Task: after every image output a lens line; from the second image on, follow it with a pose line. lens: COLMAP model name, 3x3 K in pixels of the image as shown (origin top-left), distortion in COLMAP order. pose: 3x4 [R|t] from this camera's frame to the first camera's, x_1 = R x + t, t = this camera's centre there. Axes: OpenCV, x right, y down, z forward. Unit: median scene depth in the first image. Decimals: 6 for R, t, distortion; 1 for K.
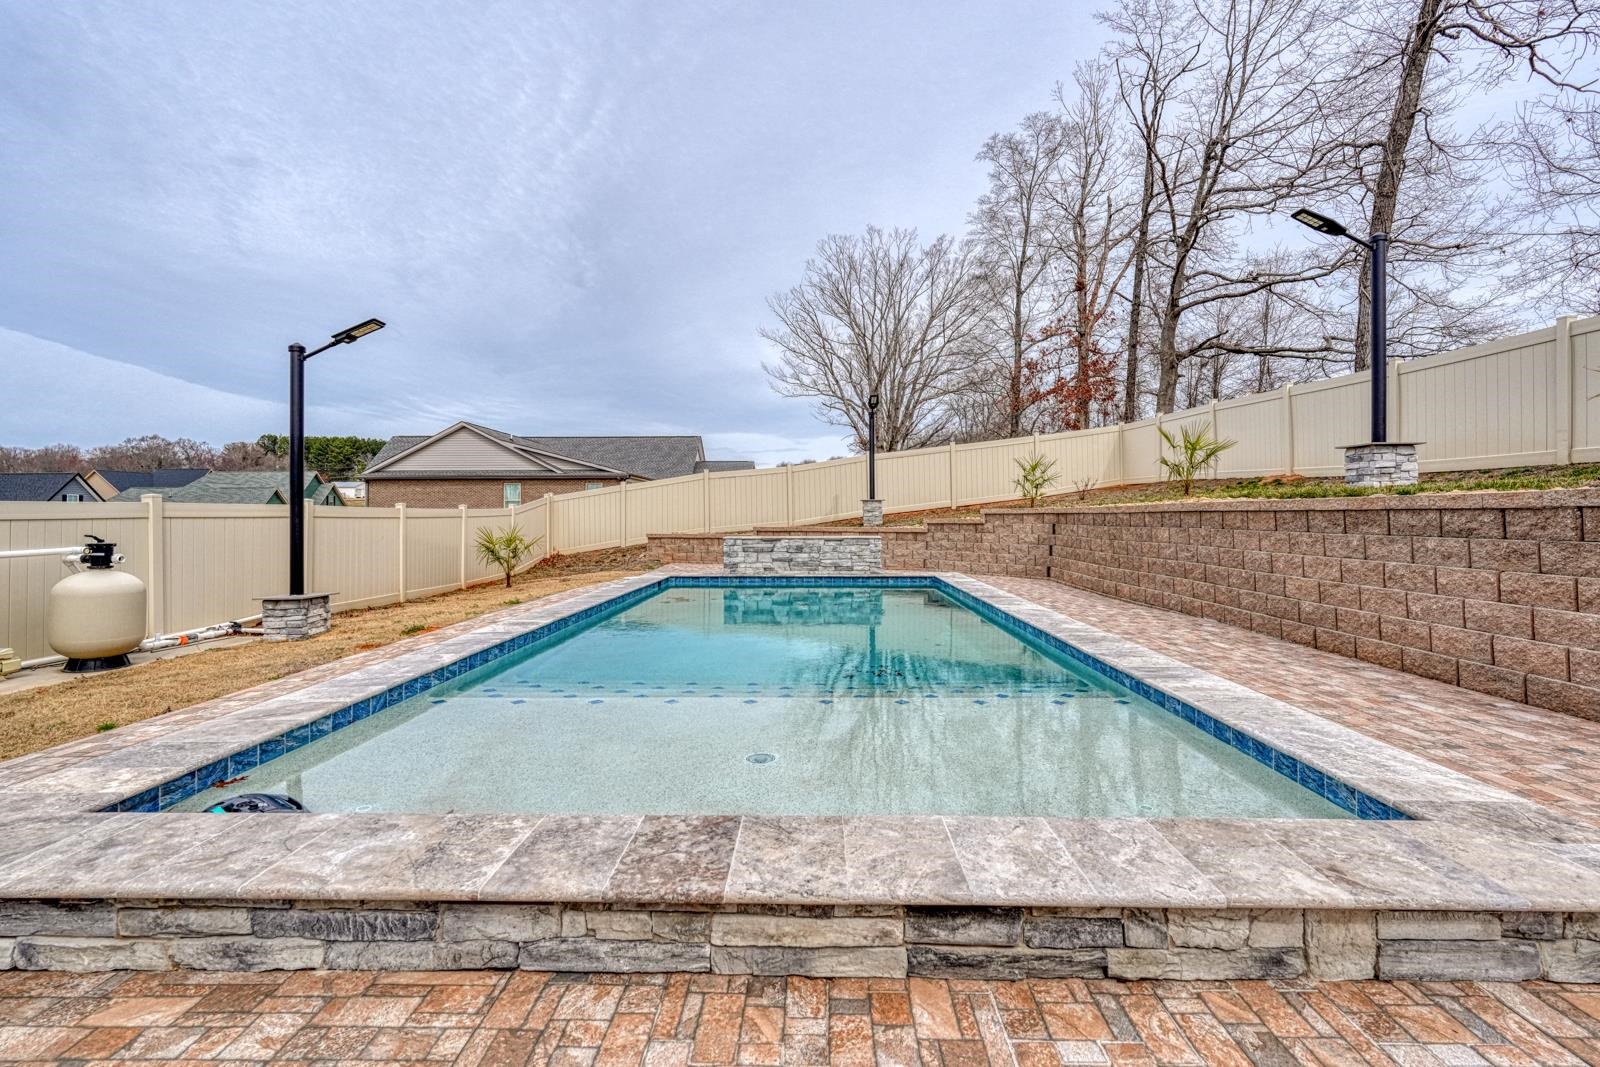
lens RADIAL K [[709.0, 0, 798.0], [0, 709.0, 503.0], [0, 0, 1]] dist [0.002043, 0.000187]
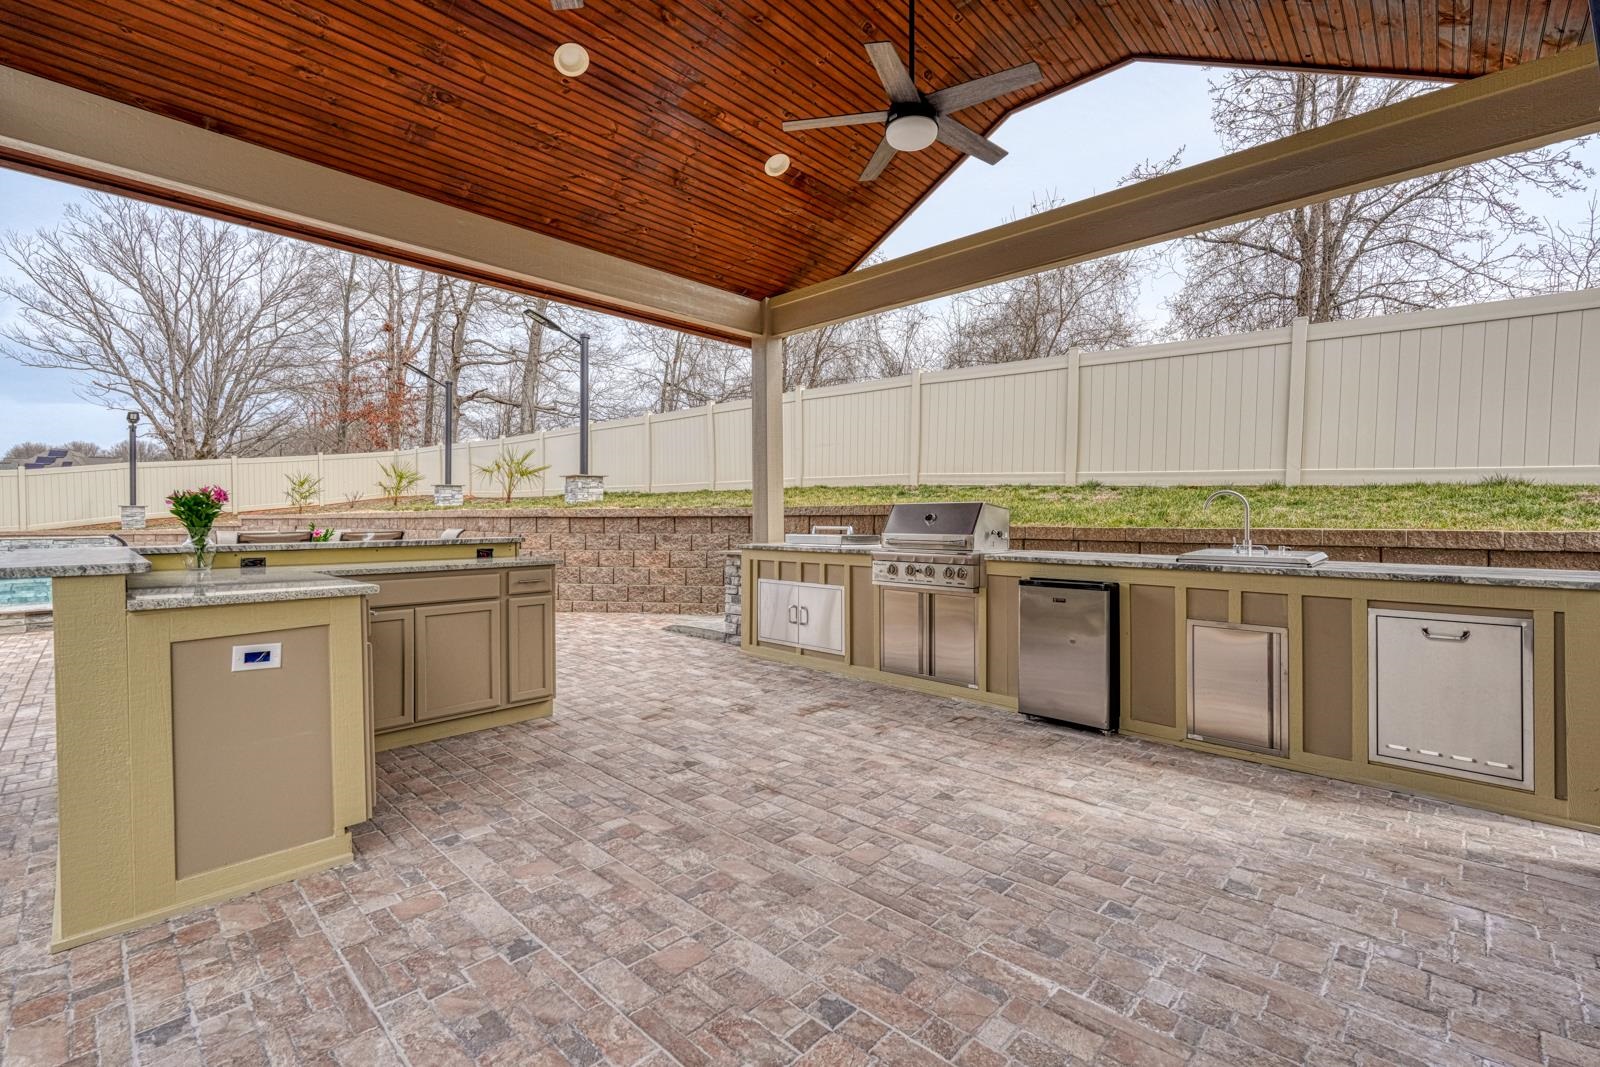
lens RADIAL K [[702.0, 0, 798.0], [0, 702.0, 516.0], [0, 0, 1]] dist [0.001250, 0.000339]
pose [[0.690037, 0.002256, 0.723770, 0.044786], [-0.011434, 0.999904, 0.007784, -0.015026], [-0.723684, -0.013647, 0.689997, -0.807963]]
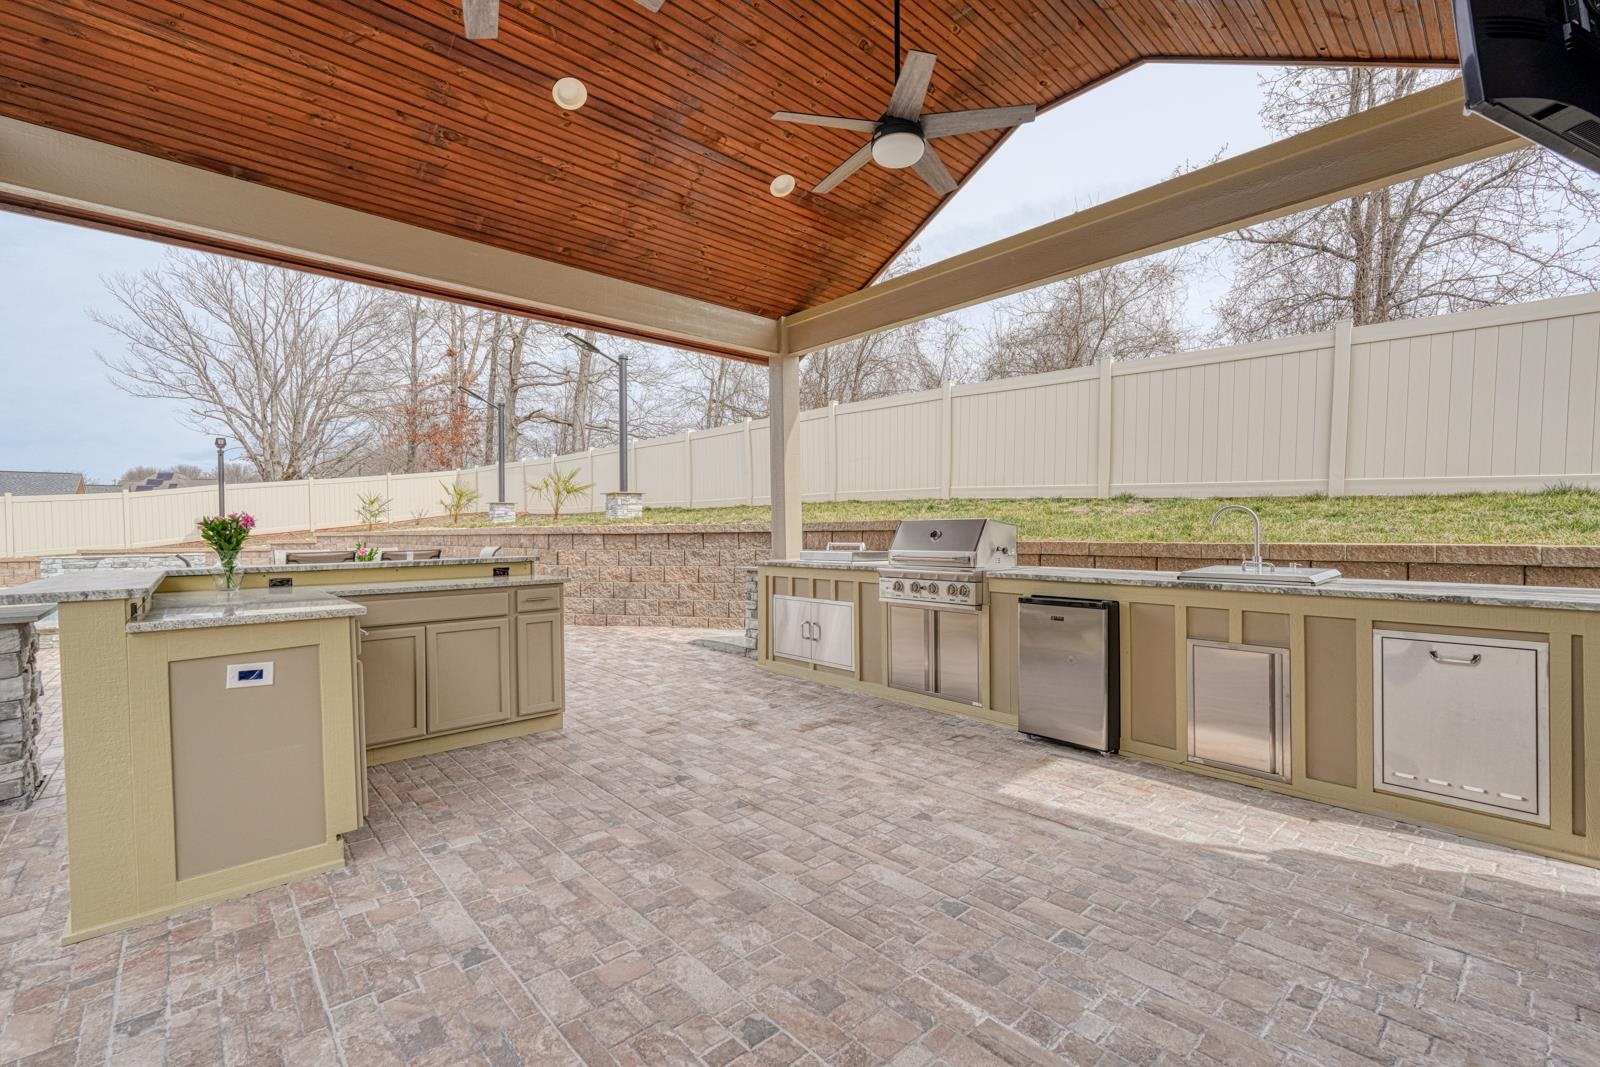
lens RADIAL K [[693.8, 0, 800.0], [0, 693.8, 533.5], [0, 0, 1]] dist [0.001413, 0.000291]
pose [[0.740166, -0.008327, 0.672373, 0.064351], [-0.003006, 0.999872, 0.015691, -0.018265], [-0.672418, -0.013635, 0.740046, -0.826533]]
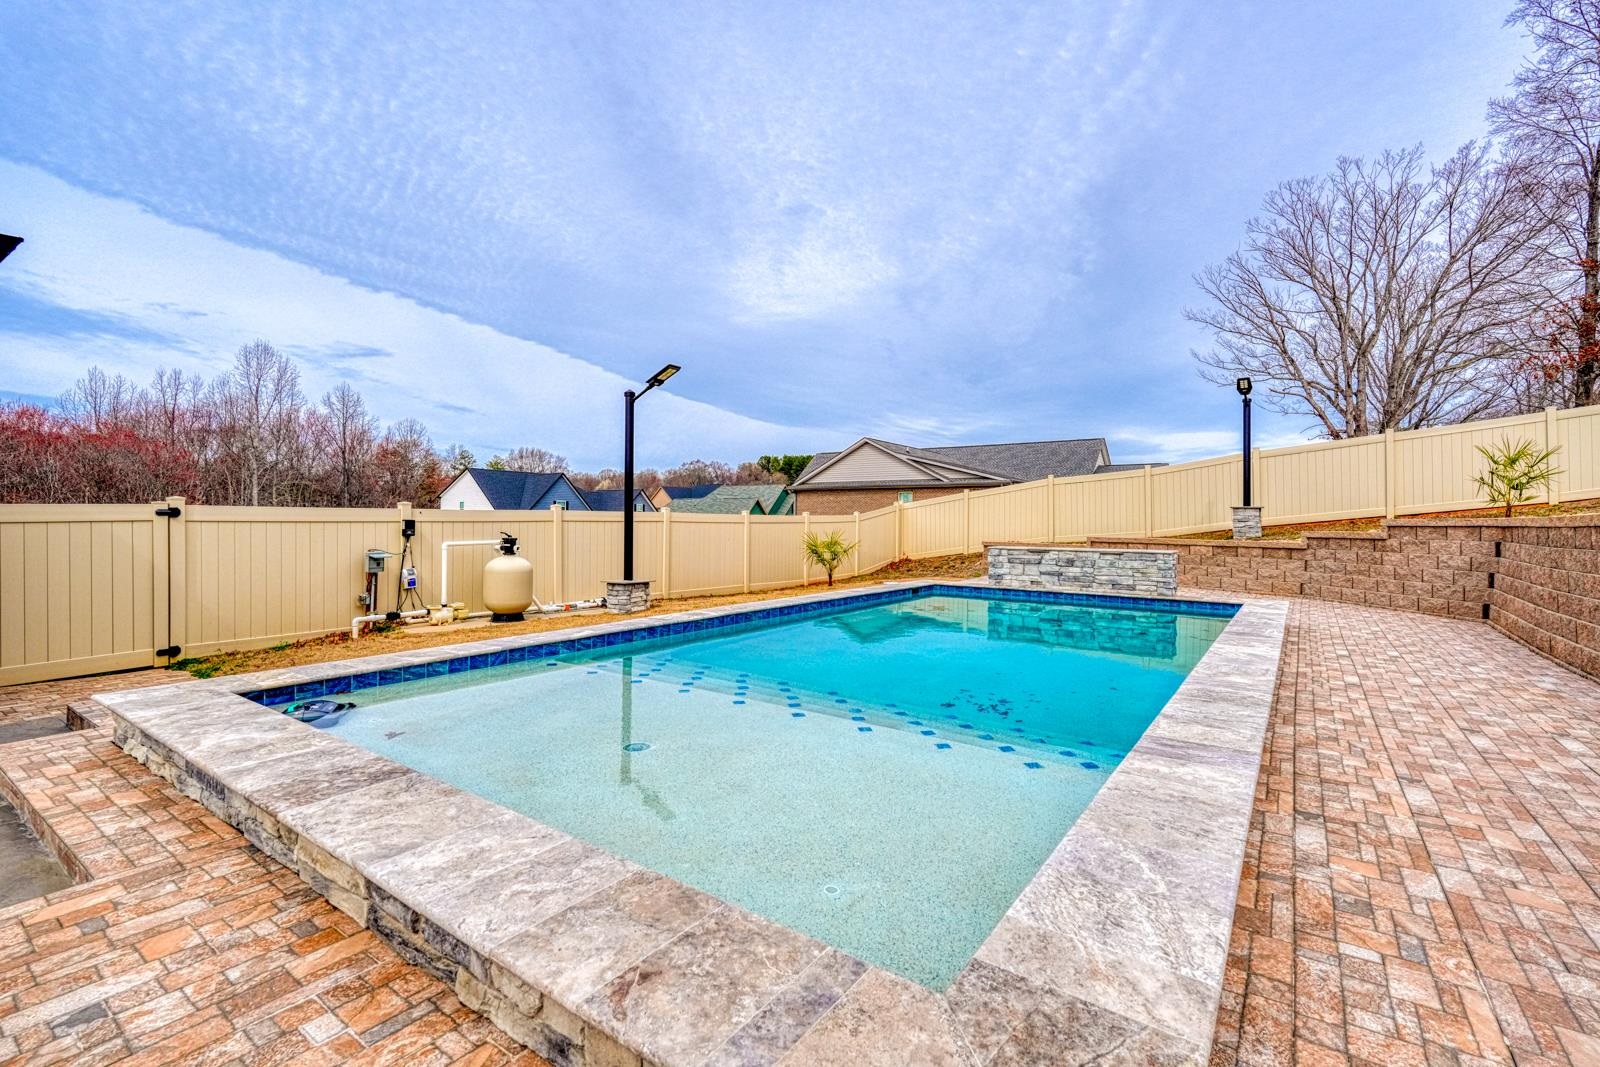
lens RADIAL K [[702.0, 0, 798.0], [0, 702.0, 516.0], [0, 0, 1]] dist [0.001250, 0.000339]
pose [[0.827809, 0.004939, -0.560989, 0.213484], [-0.000388, 0.999966, 0.008231, -0.000972], [0.561010, -0.006596, 0.827783, 0.071475]]
